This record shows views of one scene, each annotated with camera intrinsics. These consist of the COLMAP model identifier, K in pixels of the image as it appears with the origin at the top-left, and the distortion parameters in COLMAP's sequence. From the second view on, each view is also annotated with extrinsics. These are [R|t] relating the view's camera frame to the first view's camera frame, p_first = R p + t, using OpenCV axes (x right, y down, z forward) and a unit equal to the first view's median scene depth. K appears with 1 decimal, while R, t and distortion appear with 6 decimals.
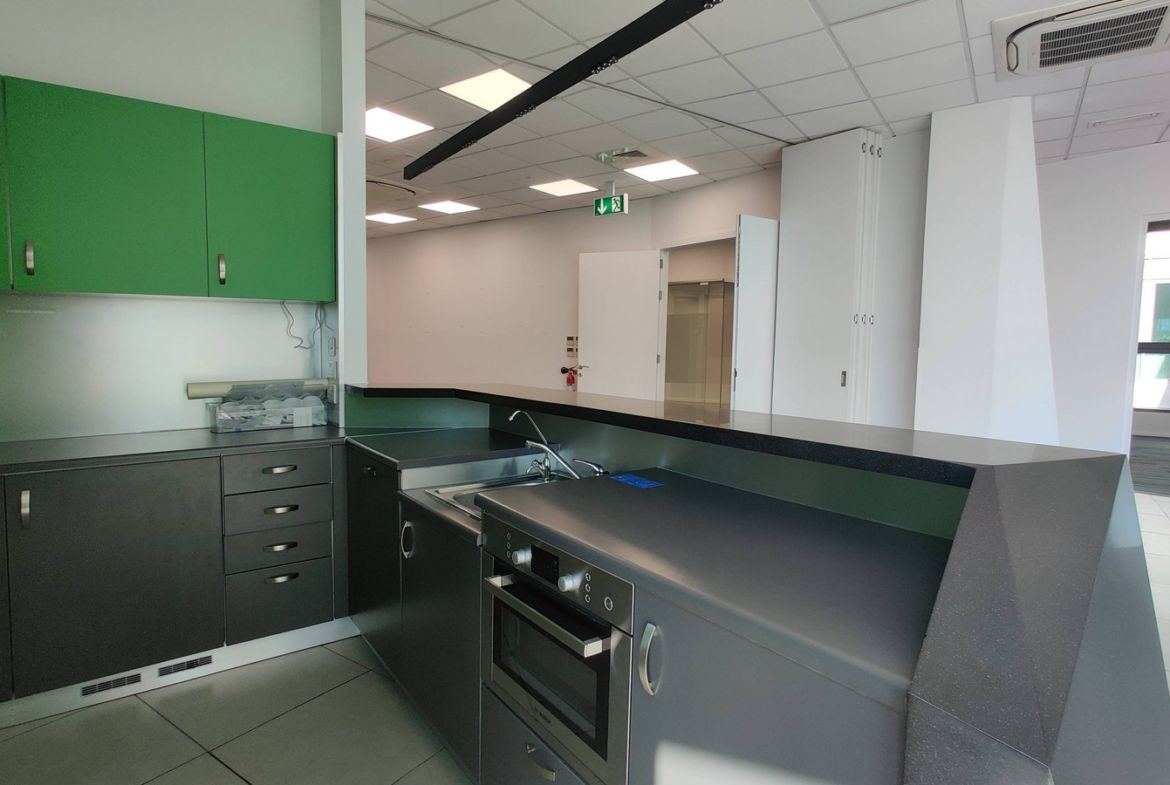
lens RADIAL K [[624.9, 0, 578.7], [0, 624.9, 385.5], [0, 0, 1]] dist [0.003228, -0.002527]
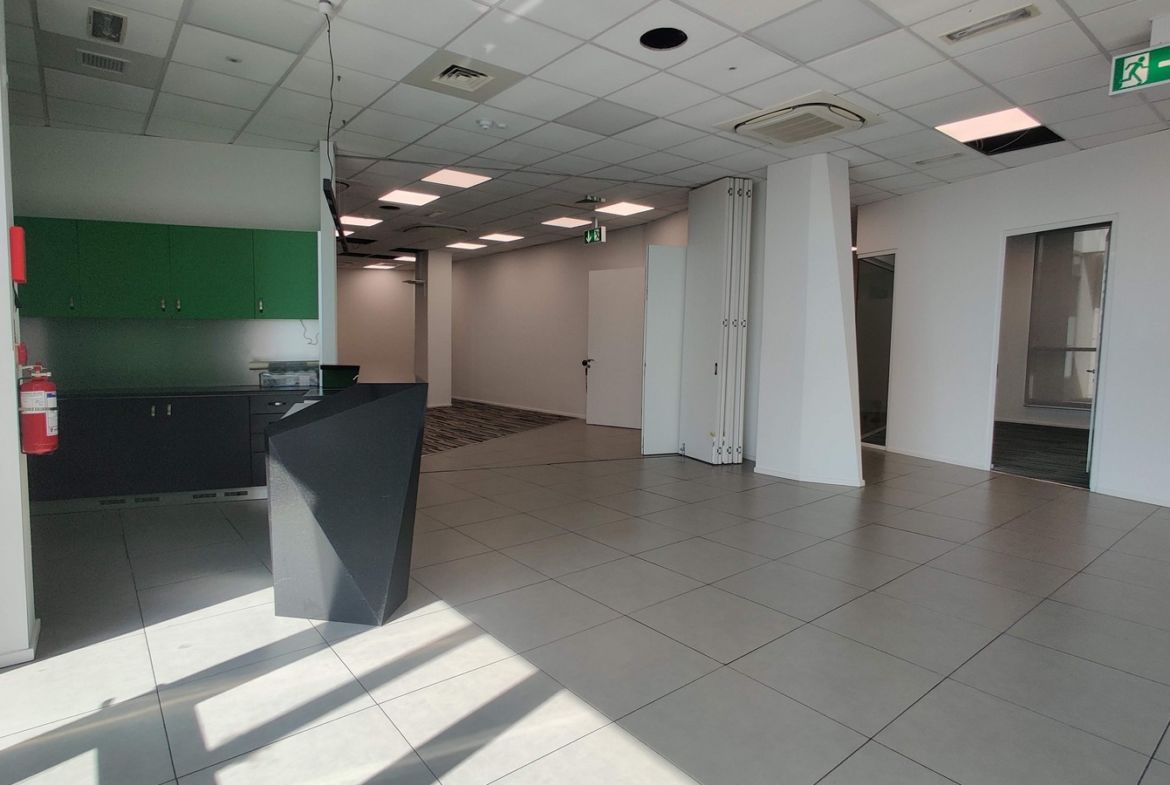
lens RADIAL K [[624.9, 0, 577.0], [0, 624.9, 388.4], [0, 0, 1]] dist [0.003228, -0.002527]
pose [[0.959180, 0.020576, -0.282045, 0.399598], [-0.018475, 0.999778, 0.010106, 0.017563], [0.282191, -0.004482, 0.959348, -0.265122]]
